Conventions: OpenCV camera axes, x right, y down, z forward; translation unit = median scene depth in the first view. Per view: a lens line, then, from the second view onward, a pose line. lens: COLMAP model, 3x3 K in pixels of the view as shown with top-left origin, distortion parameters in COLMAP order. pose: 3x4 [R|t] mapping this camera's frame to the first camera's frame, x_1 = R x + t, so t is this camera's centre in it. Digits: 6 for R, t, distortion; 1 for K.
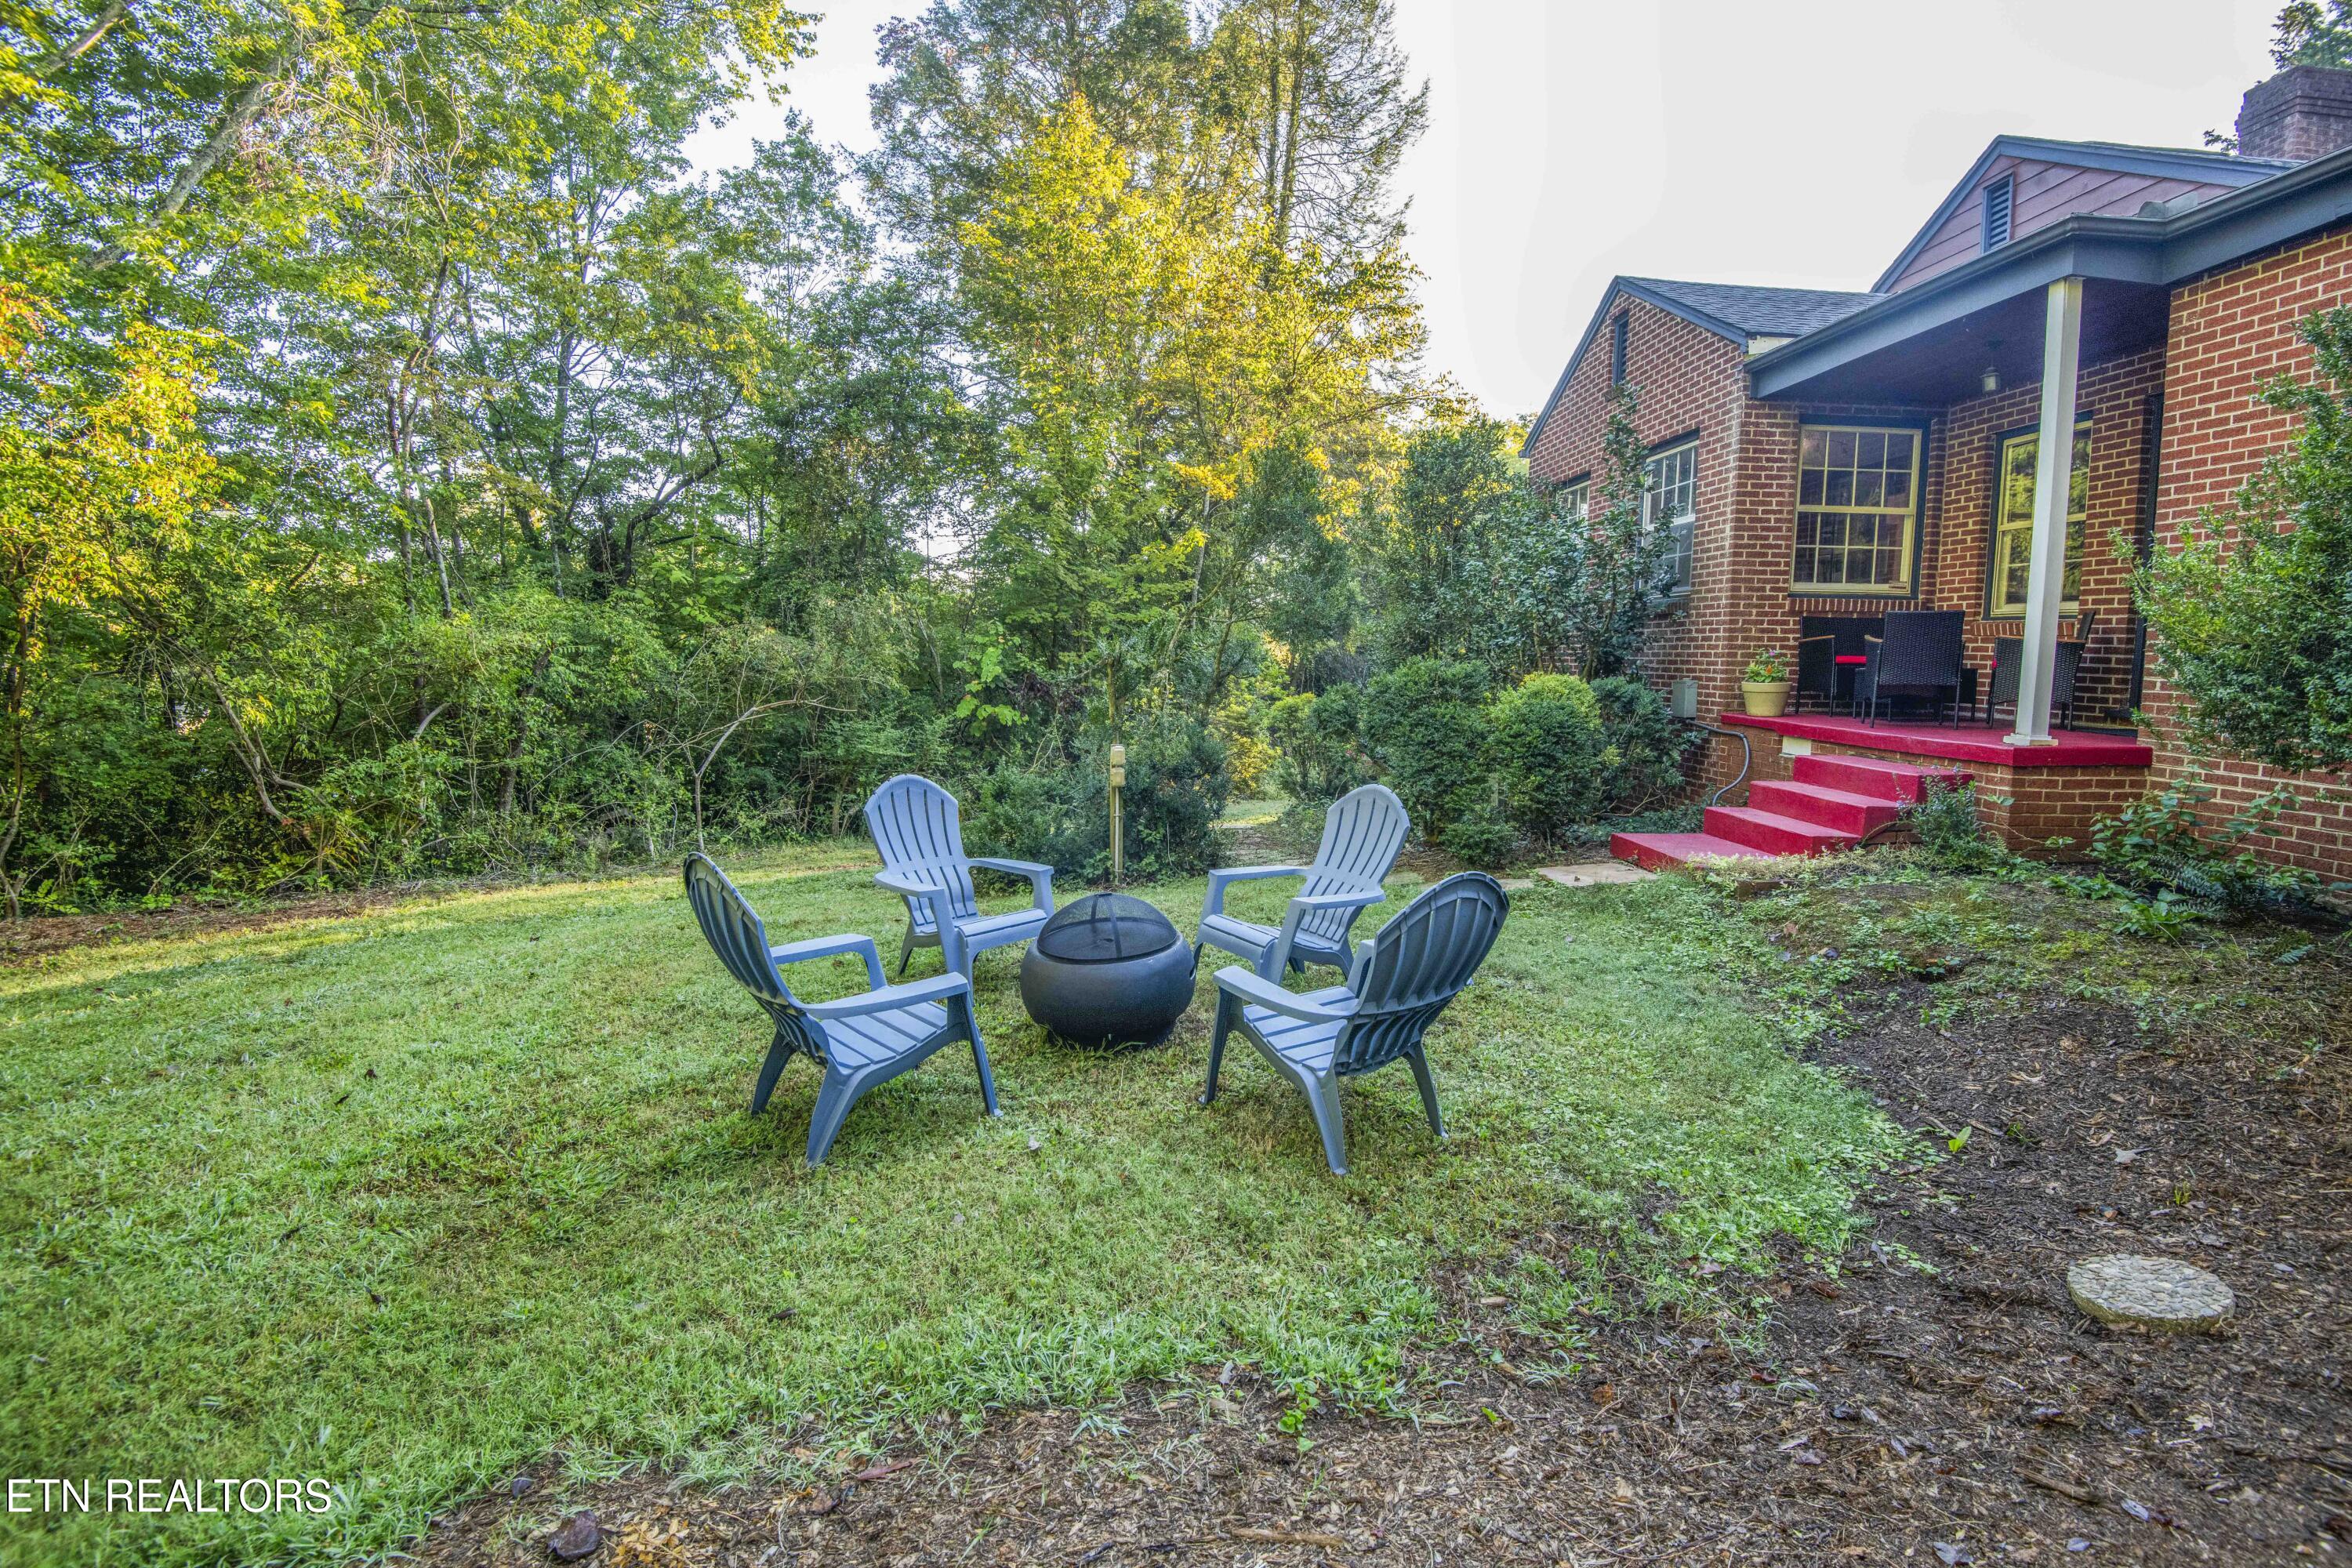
lens RADIAL K [[1088.0, 0, 1165.9], [0, 1088.0, 780.0], [0, 0, 1]] dist [-0.037057, -0.003529]
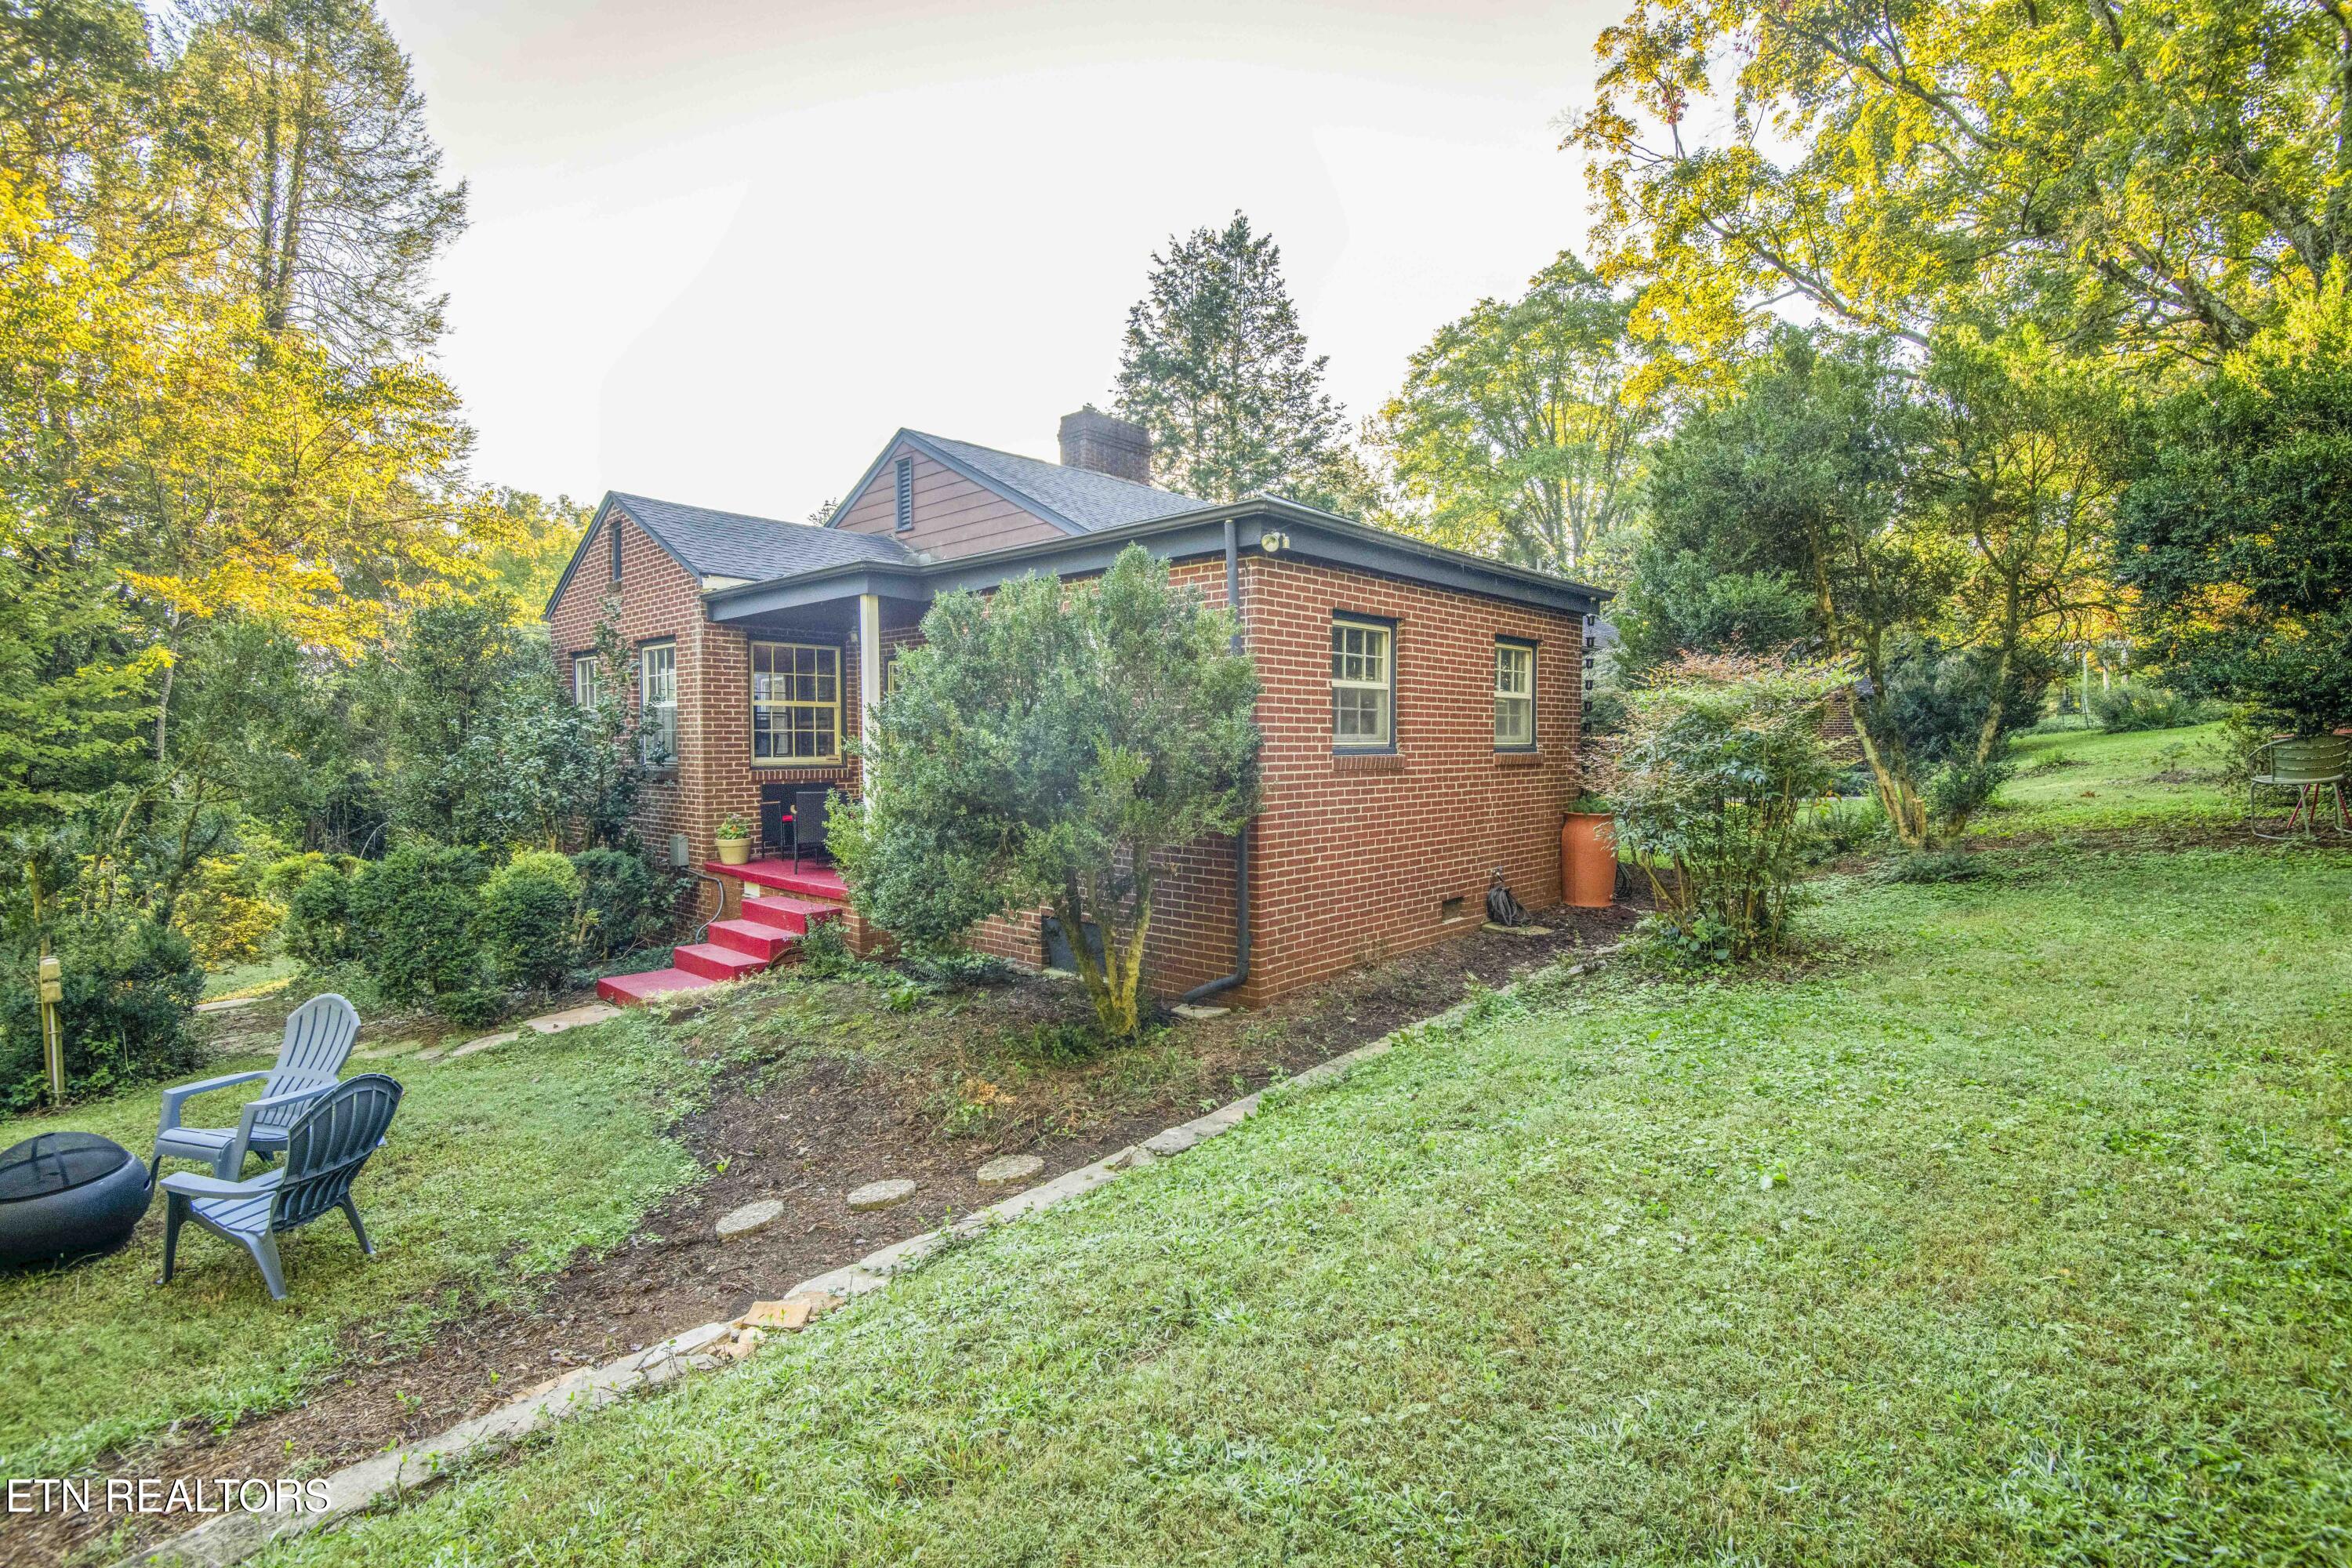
lens RADIAL K [[1088.0, 0, 1190.9], [0, 1088.0, 789.8], [0, 0, 1]] dist [-0.037057, -0.003529]
pose [[0.699996, -0.037253, 0.713174, 0.017870], [0.088122, 0.995512, -0.034493, -0.065726], [-0.708689, 0.086991, 0.700137, -0.373426]]
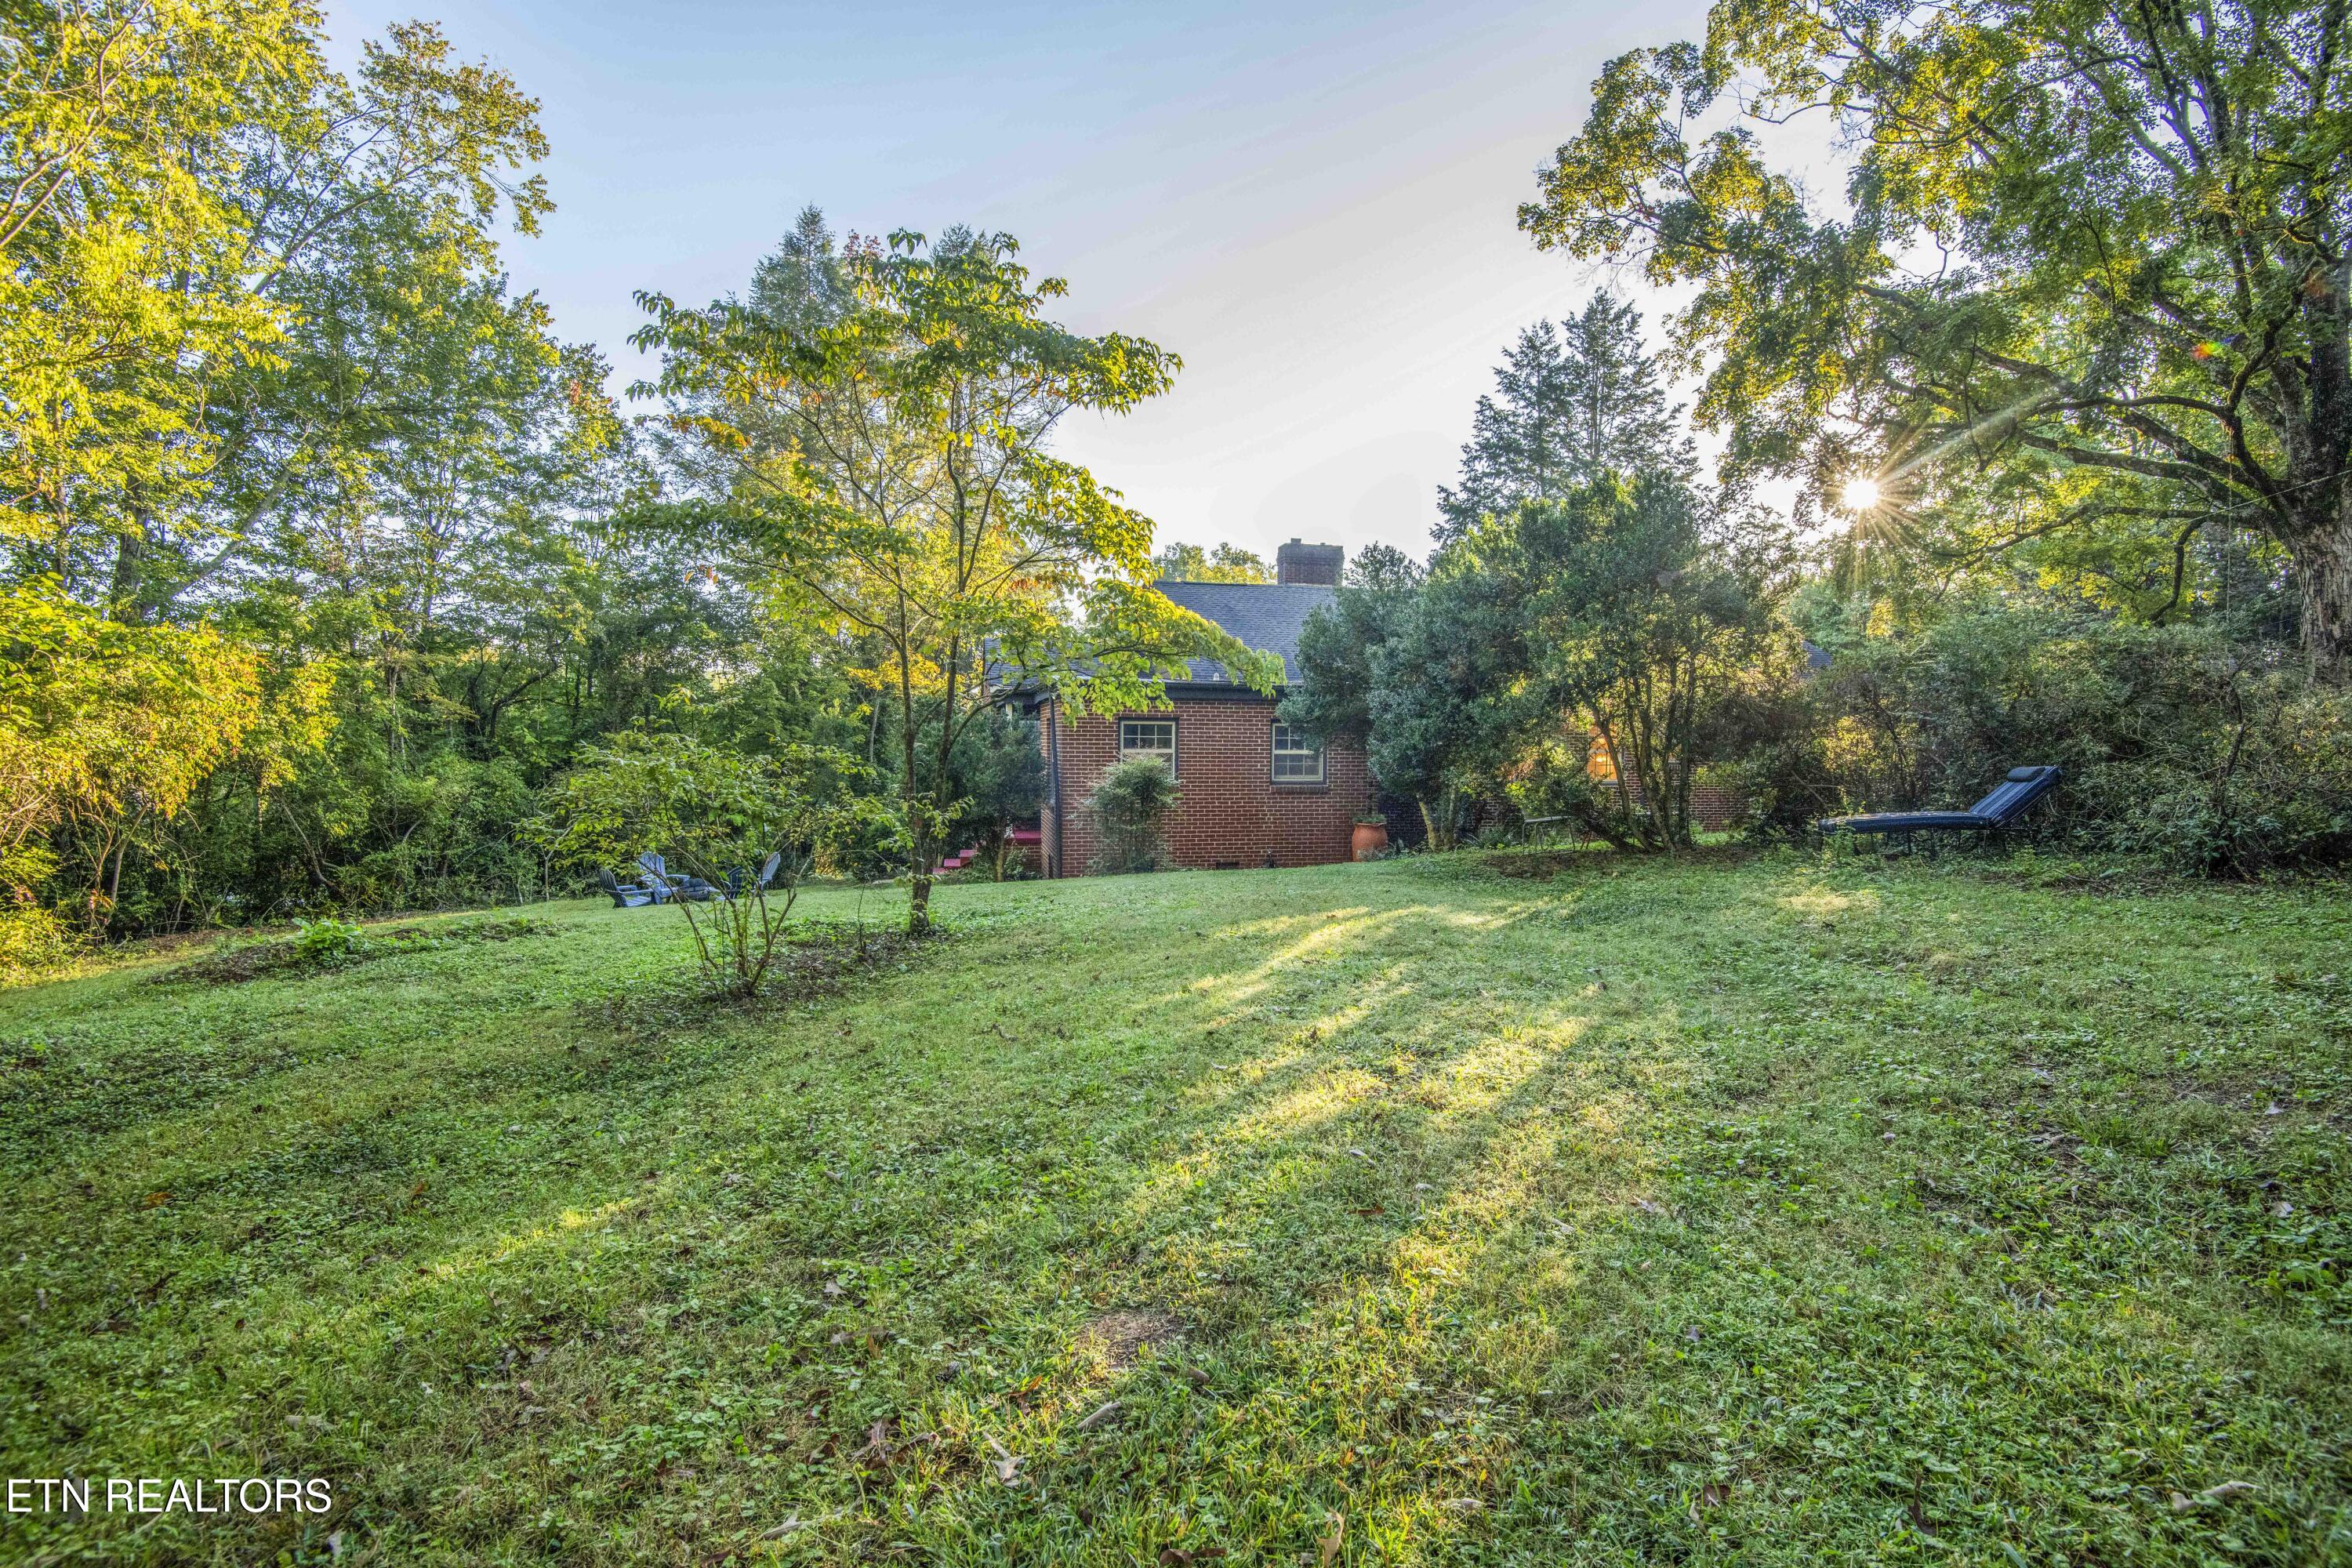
lens RADIAL K [[1088.0, 0, 1187.0], [0, 1088.0, 763.0], [0, 0, 1]] dist [-0.037057, -0.003529]
pose [[0.983314, -0.007461, 0.181766, 0.722098], [0.024368, 0.995556, -0.090960, 0.063012], [-0.180280, 0.093872, 0.979126, -2.359717]]
